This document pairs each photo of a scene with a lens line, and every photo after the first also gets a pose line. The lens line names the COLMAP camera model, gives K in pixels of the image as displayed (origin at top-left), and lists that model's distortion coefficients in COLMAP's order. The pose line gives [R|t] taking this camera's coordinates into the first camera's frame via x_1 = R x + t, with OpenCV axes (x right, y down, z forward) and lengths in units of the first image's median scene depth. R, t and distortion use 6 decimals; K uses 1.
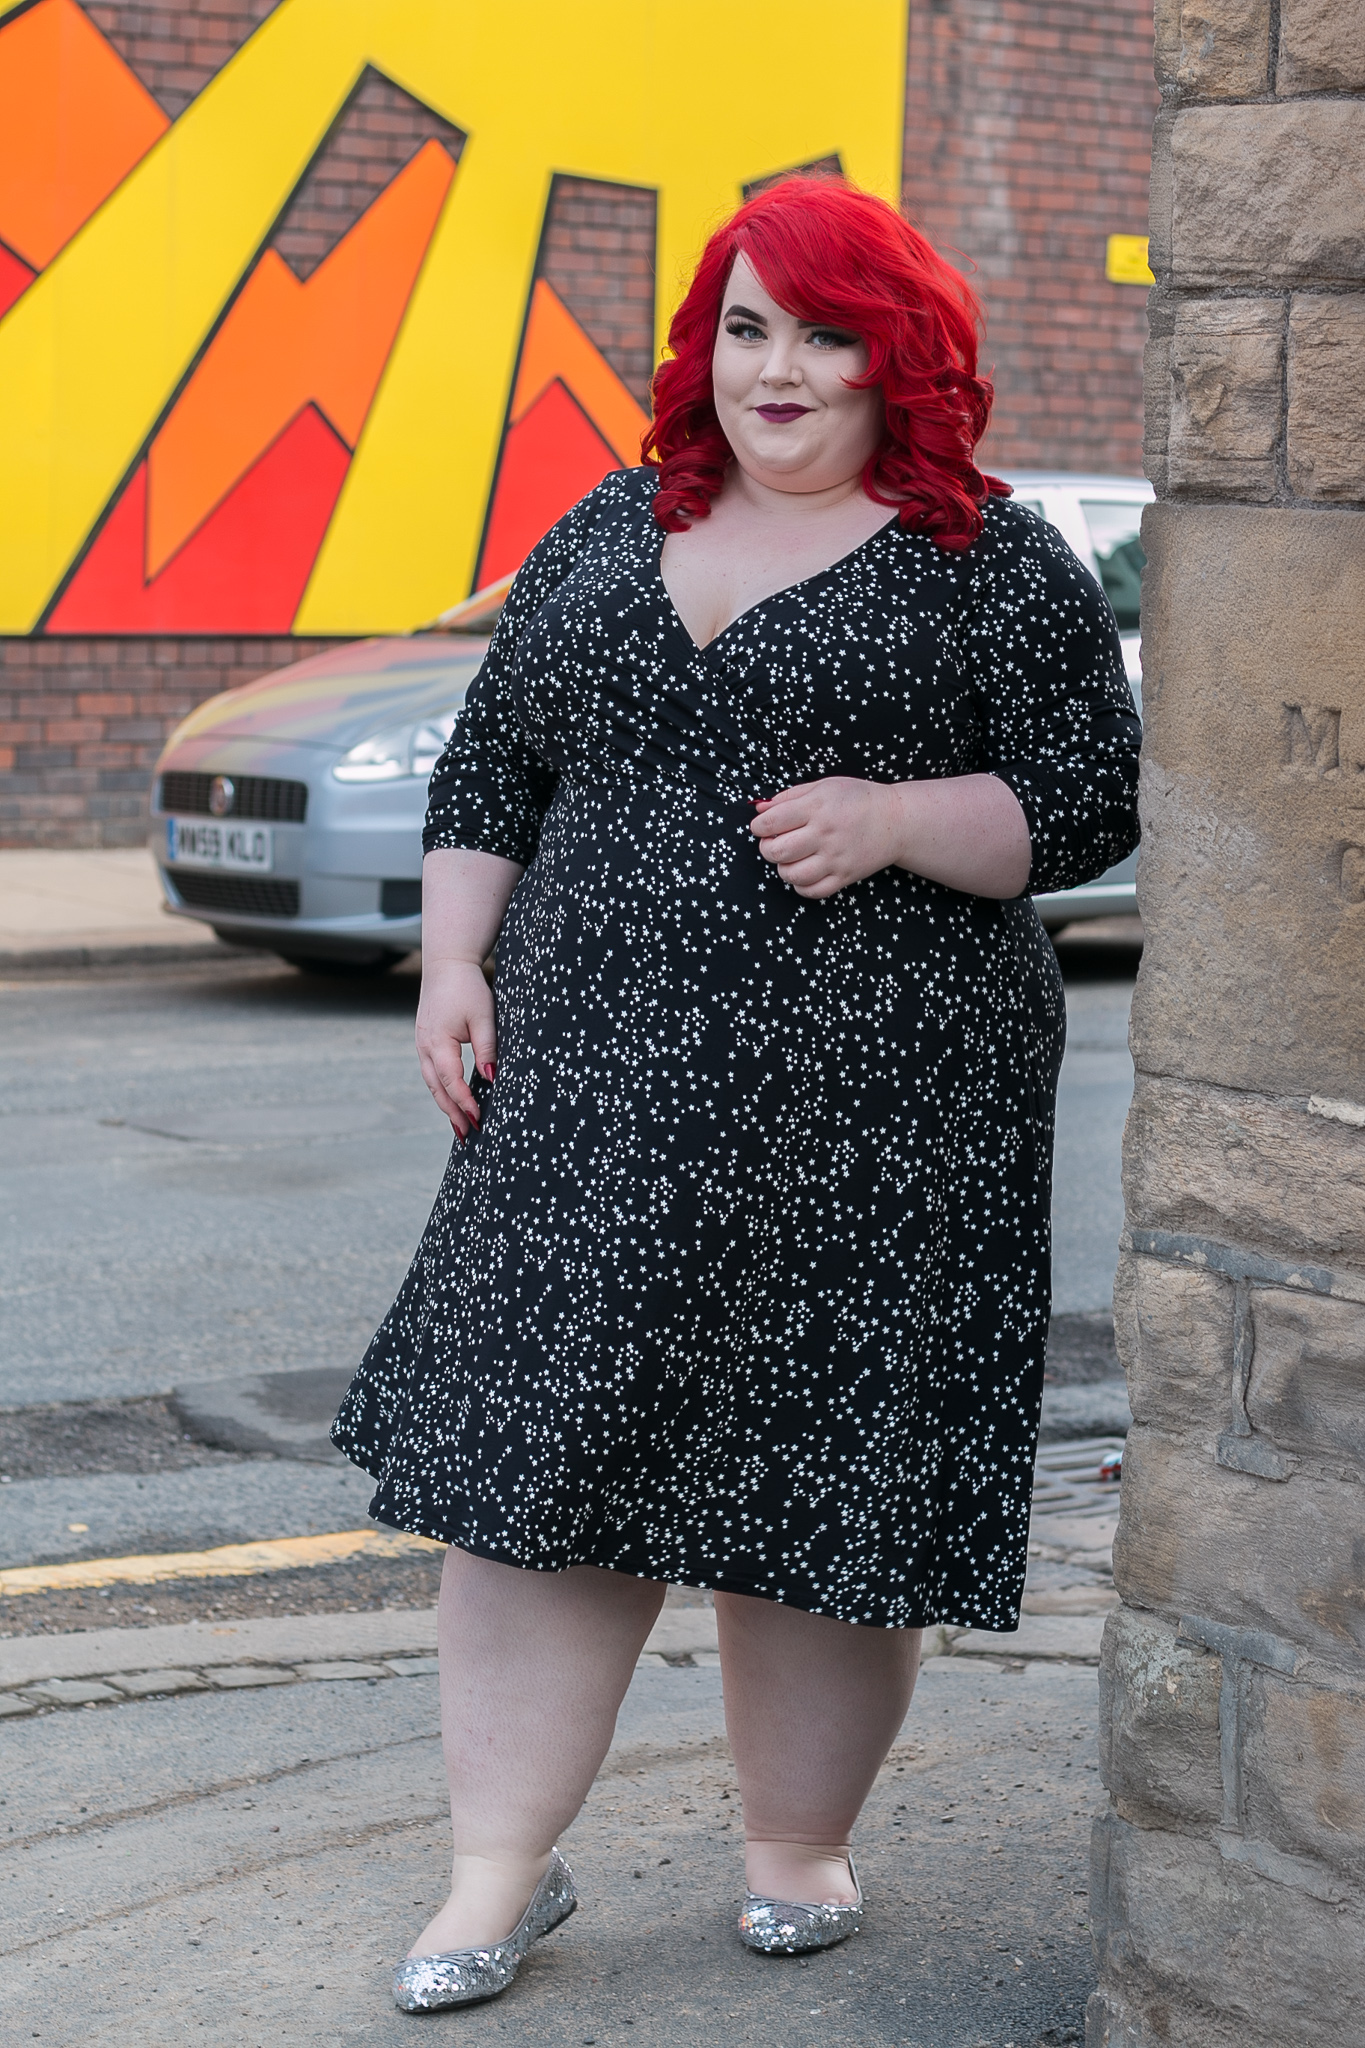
lens RADIAL K [[4734.0, 0, 682.5], [0, 4734.0, 1024.0], [0, 0, 1]] dist [-0.090299, -0.065792]
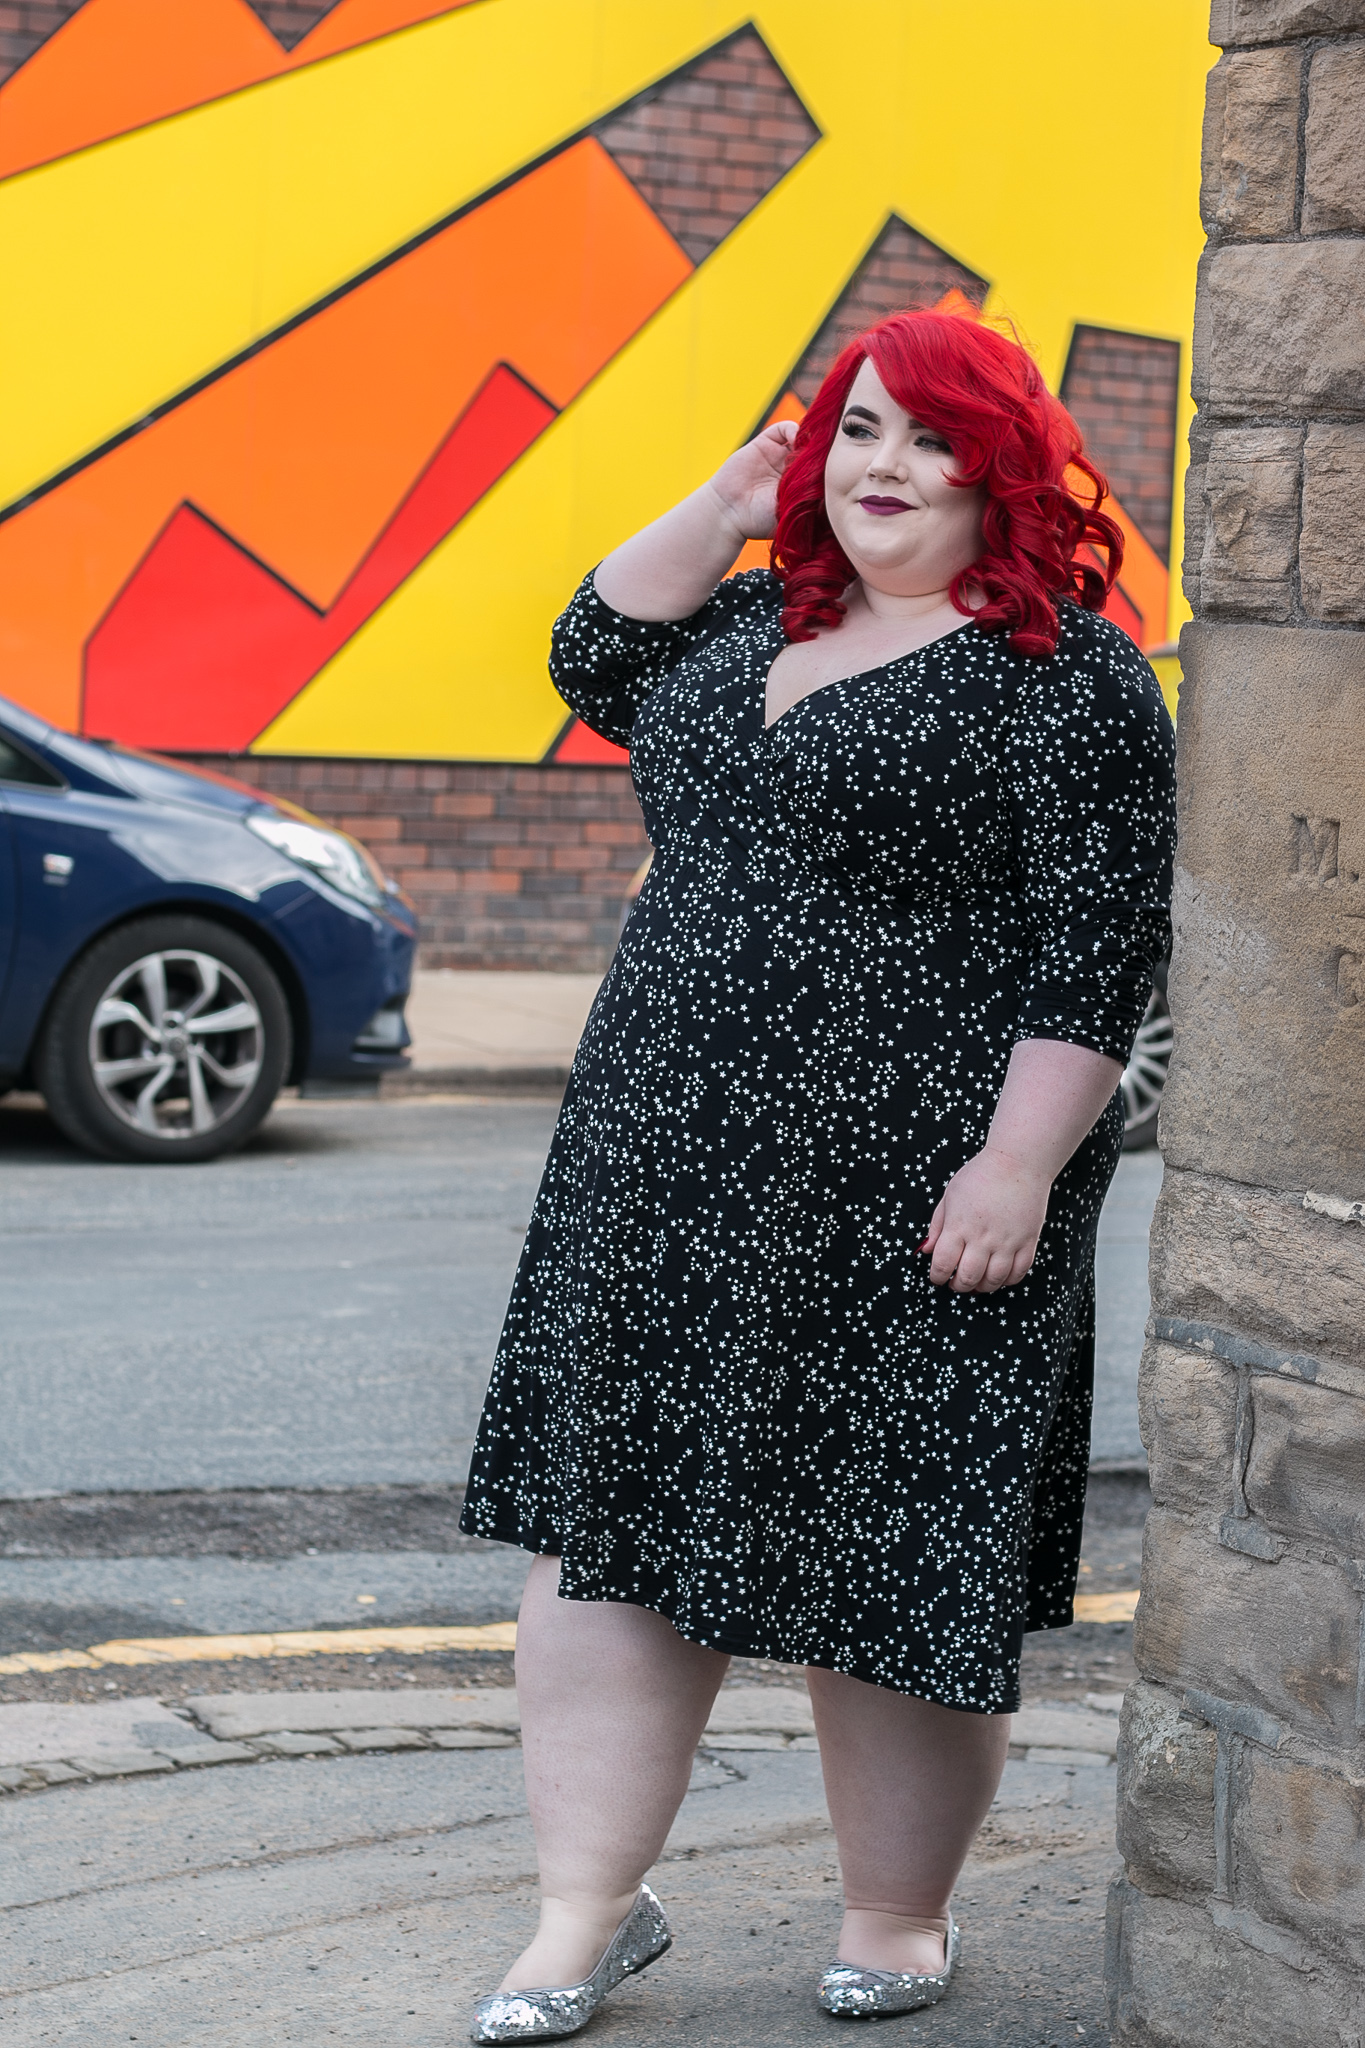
lens RADIAL K [[4734.0, 0, 682.5], [0, 4734.0, 1024.0], [0, 0, 1]] dist [-0.090299, -0.065792]
pose [[0.990649, 0.033421, -0.132279, 0.129179], [-0.037628, 0.998858, -0.029430, 0.013748], [0.131145, 0.034132, 0.990775, -0.049232]]
